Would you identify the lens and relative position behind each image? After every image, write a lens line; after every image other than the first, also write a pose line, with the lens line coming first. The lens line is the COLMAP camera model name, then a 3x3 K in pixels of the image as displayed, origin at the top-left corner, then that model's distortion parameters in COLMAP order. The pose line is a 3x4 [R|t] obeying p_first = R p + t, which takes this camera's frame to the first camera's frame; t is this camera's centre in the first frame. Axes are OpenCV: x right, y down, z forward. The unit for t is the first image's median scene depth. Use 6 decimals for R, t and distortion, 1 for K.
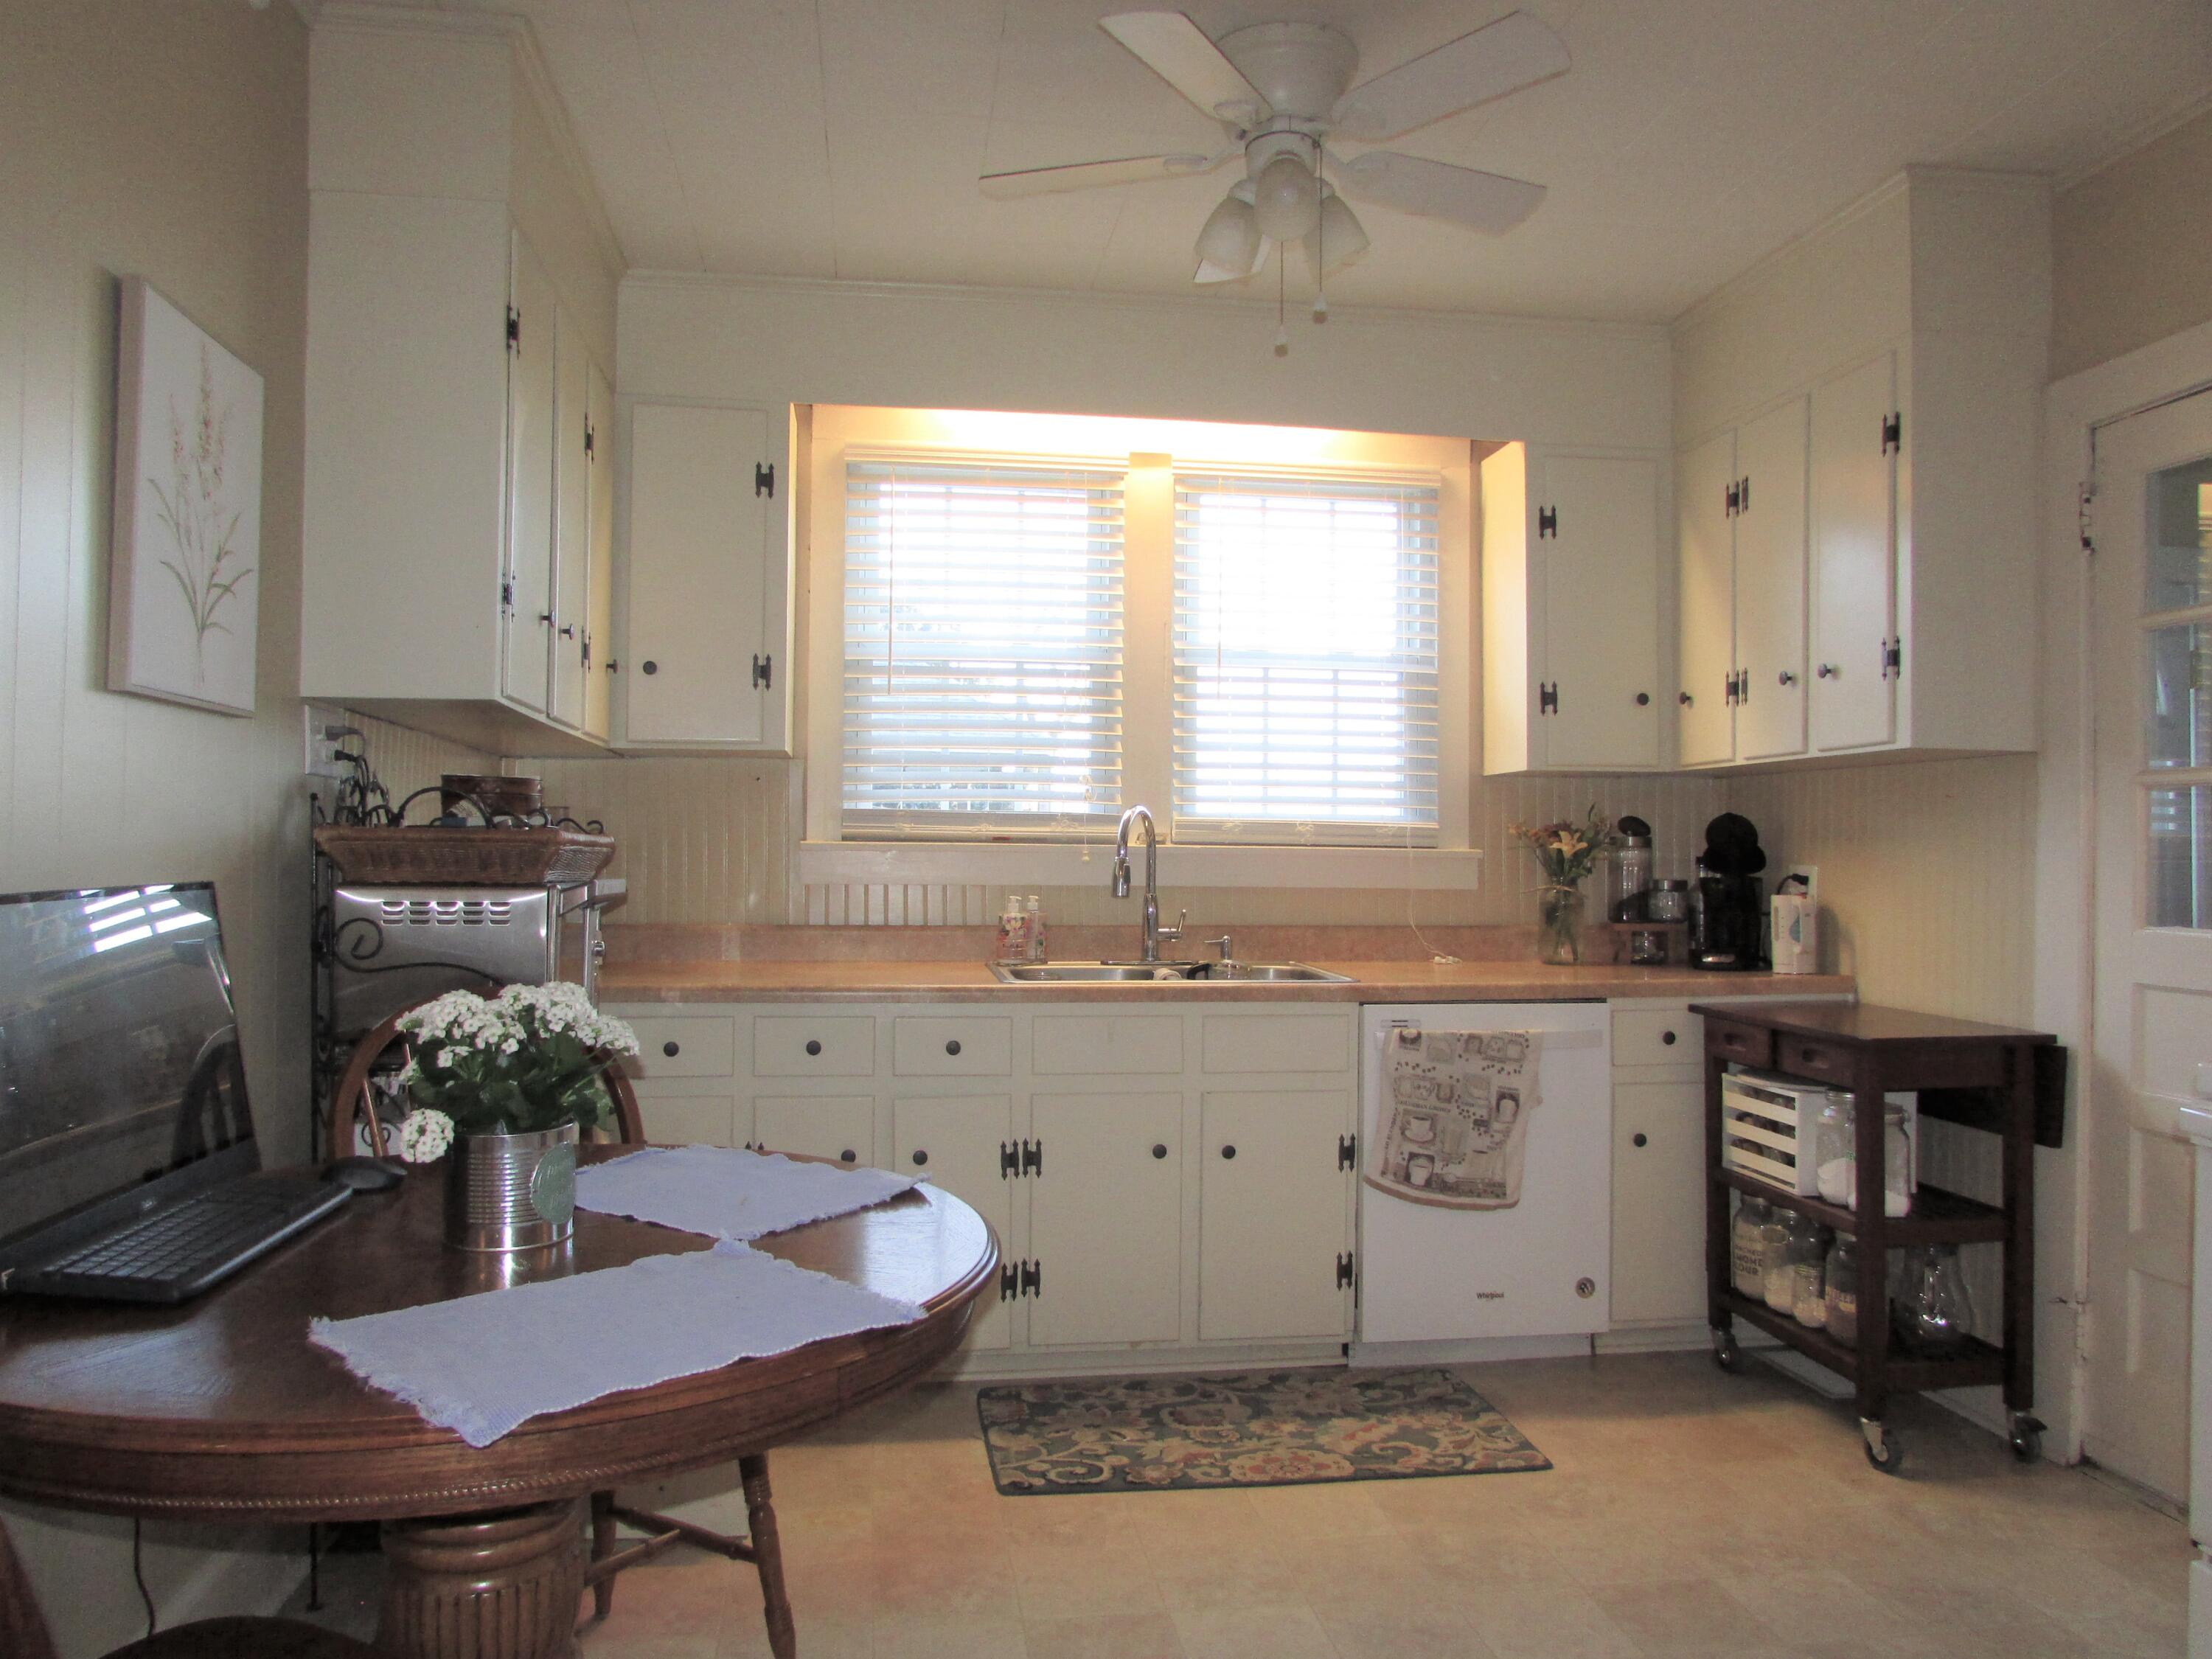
lens RADIAL K [[1592.8, 0, 1106.1], [0, 1592.8, 818.5], [0, 0, 1]] dist [-0.019281, -0.002242]
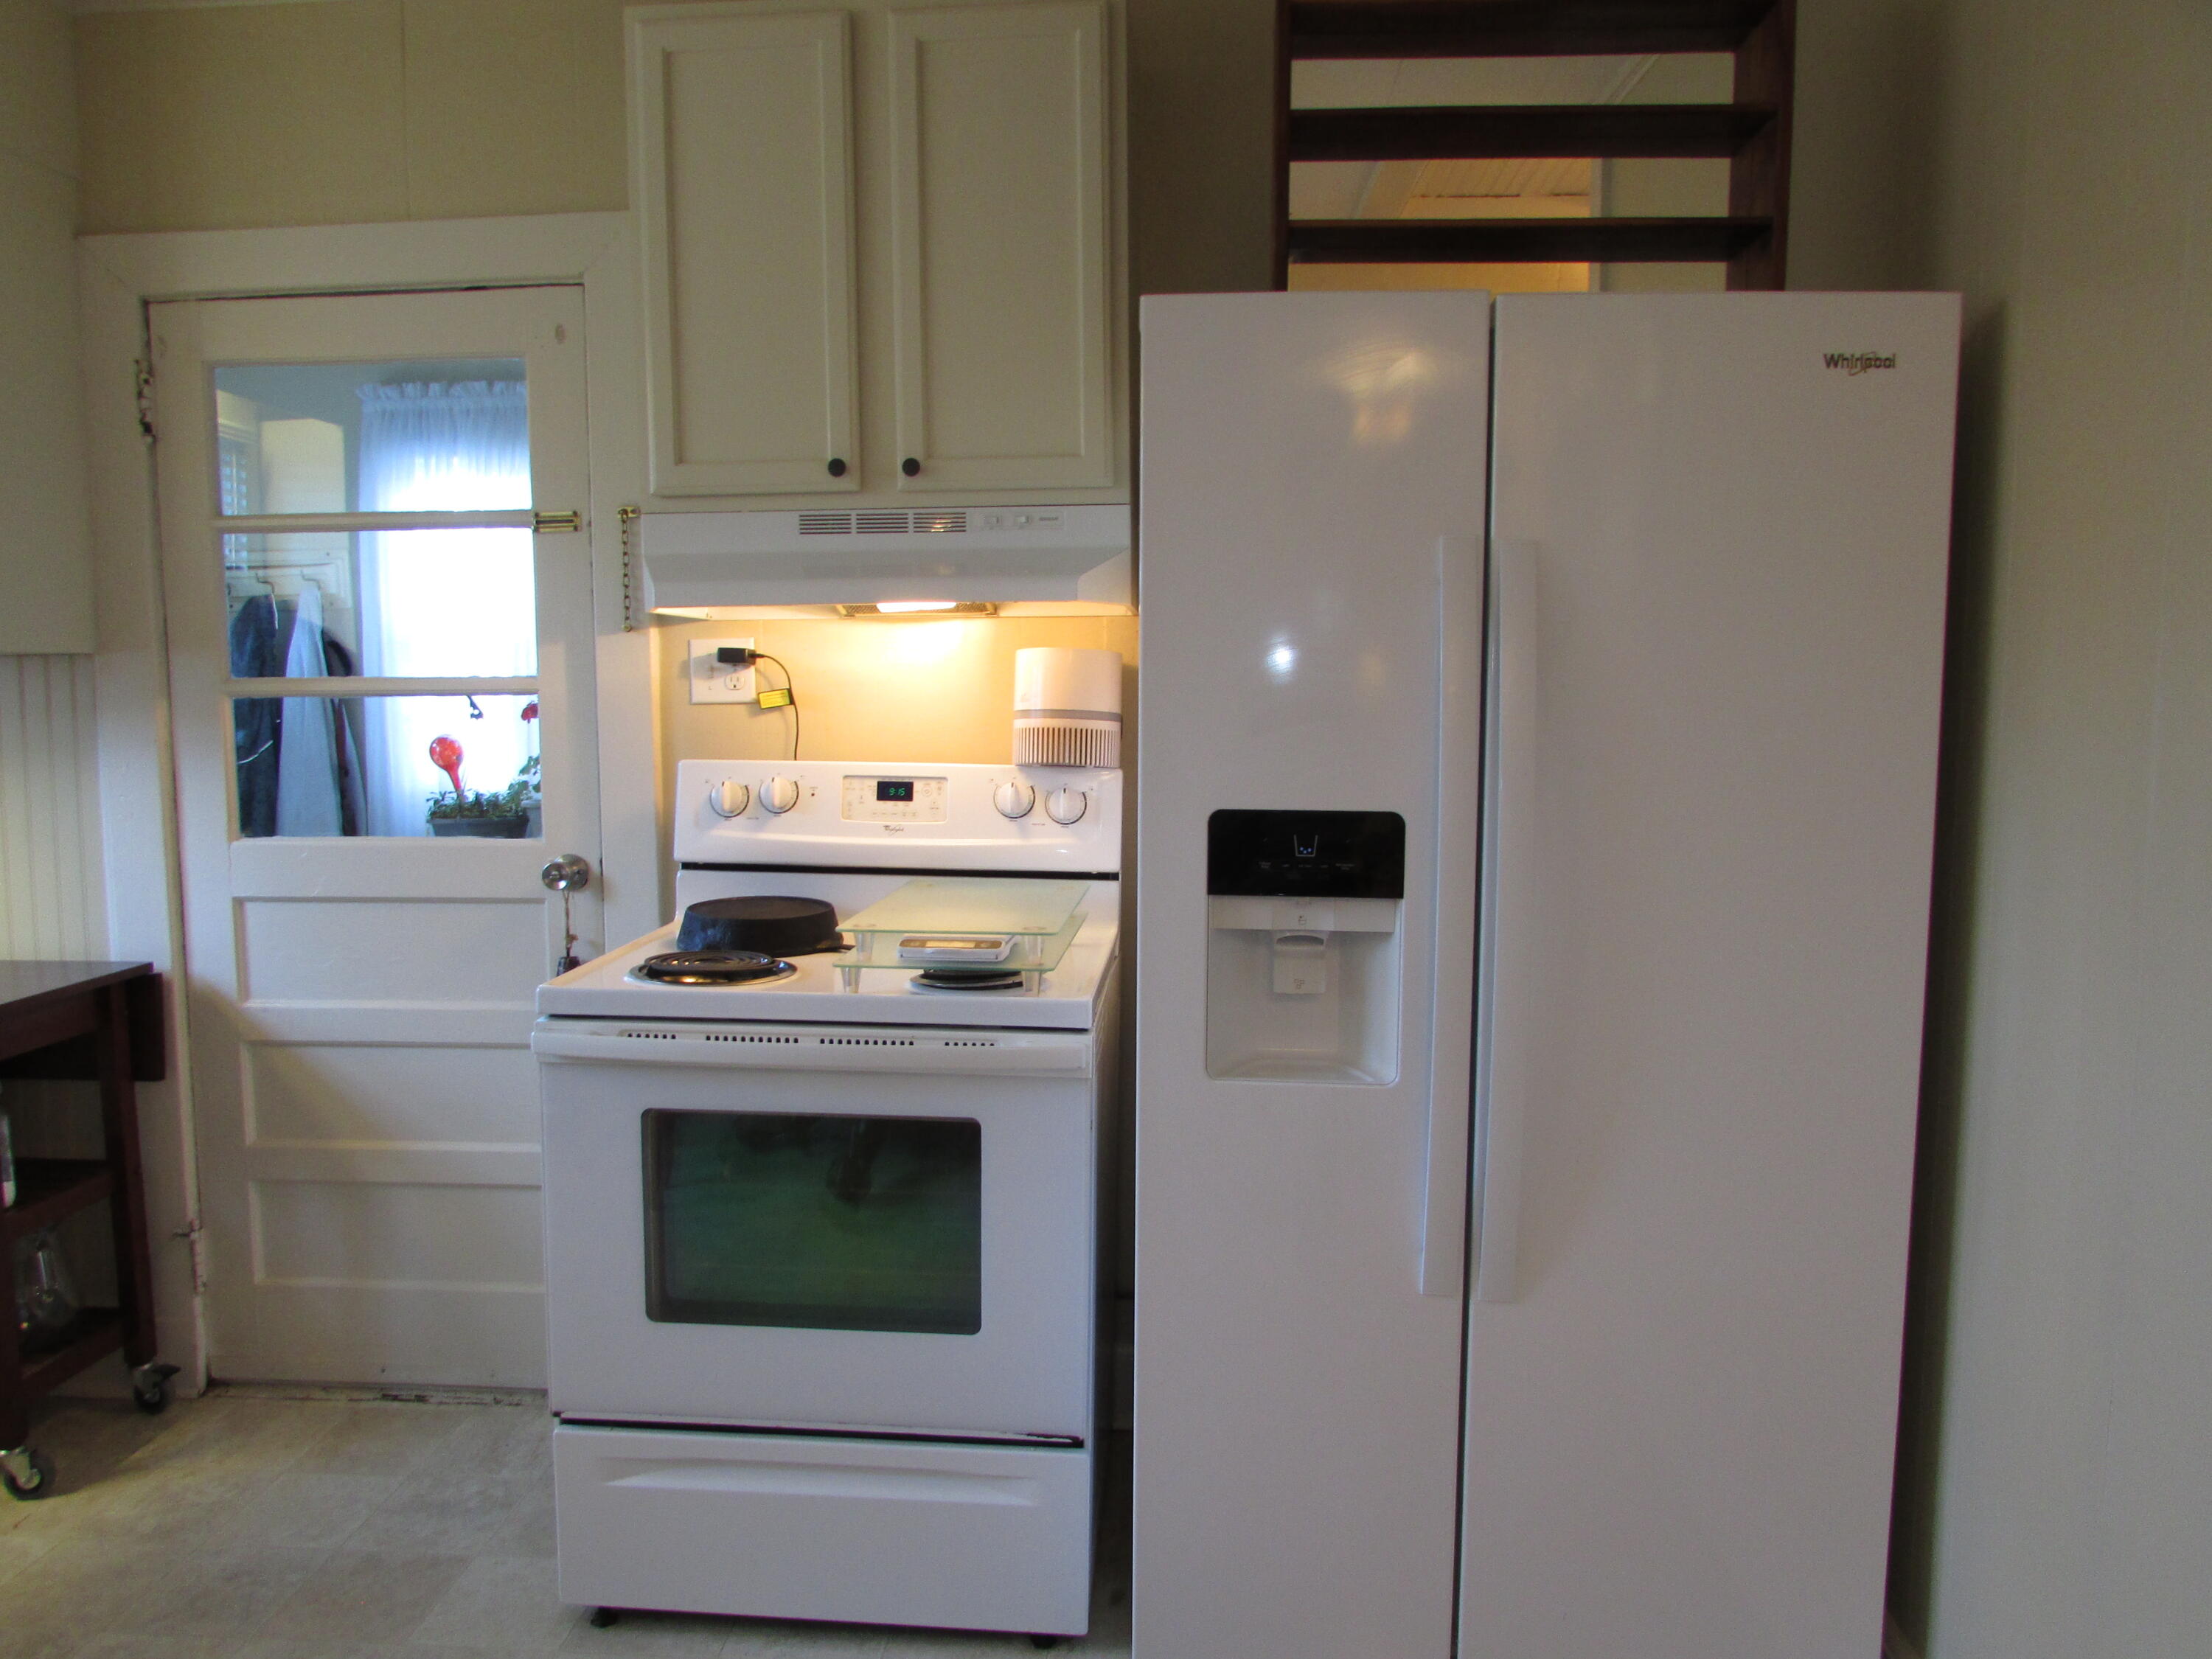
lens RADIAL K [[1592.8, 0, 1103.1], [0, 1592.8, 820.3], [0, 0, 1]] dist [-0.019281, -0.002242]
pose [[0.224517, -0.104072, 0.968897, -0.146879], [-0.005843, 0.994119, 0.108135, -0.044098], [-0.974453, -0.029940, 0.222588, 0.216757]]
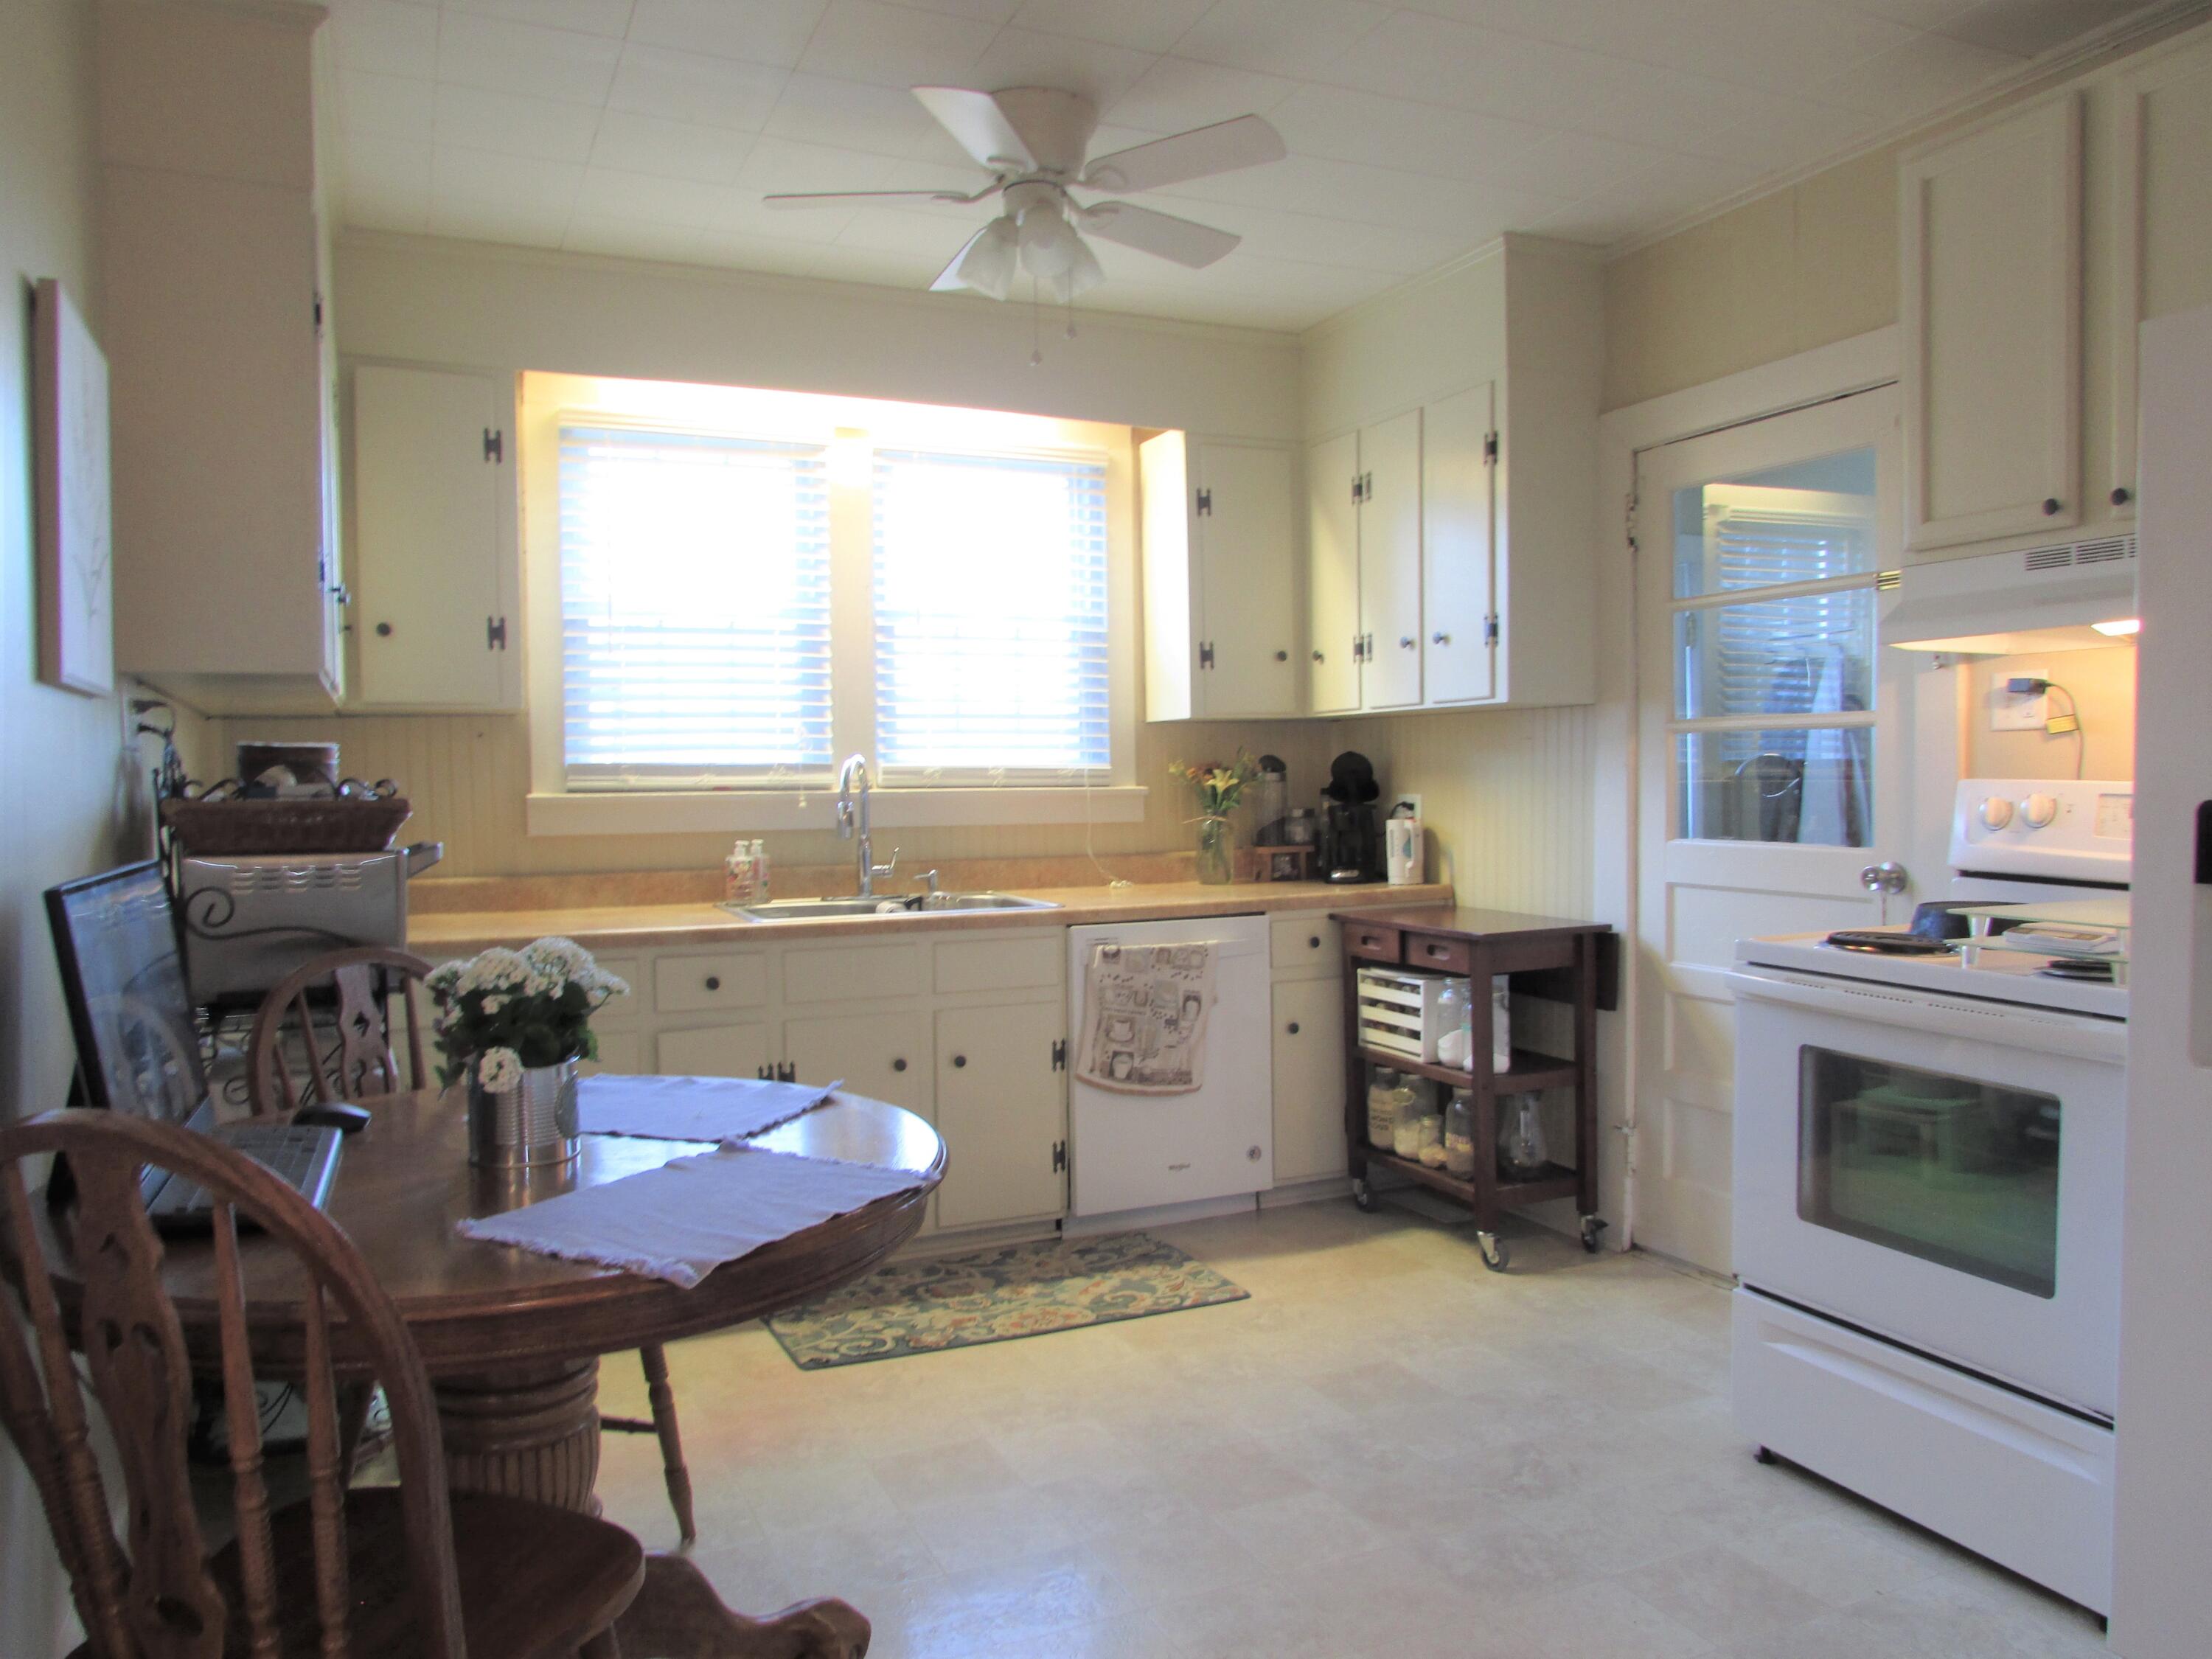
lens RADIAL K [[1592.8, 0, 1110.3], [0, 1592.8, 813.2], [0, 0, 1]] dist [-0.019281, -0.002242]
pose [[0.959903, -0.028172, 0.278914, -0.133278], [0.016158, 0.998844, 0.045280, -0.016756], [-0.279867, -0.038957, 0.959248, -0.112236]]
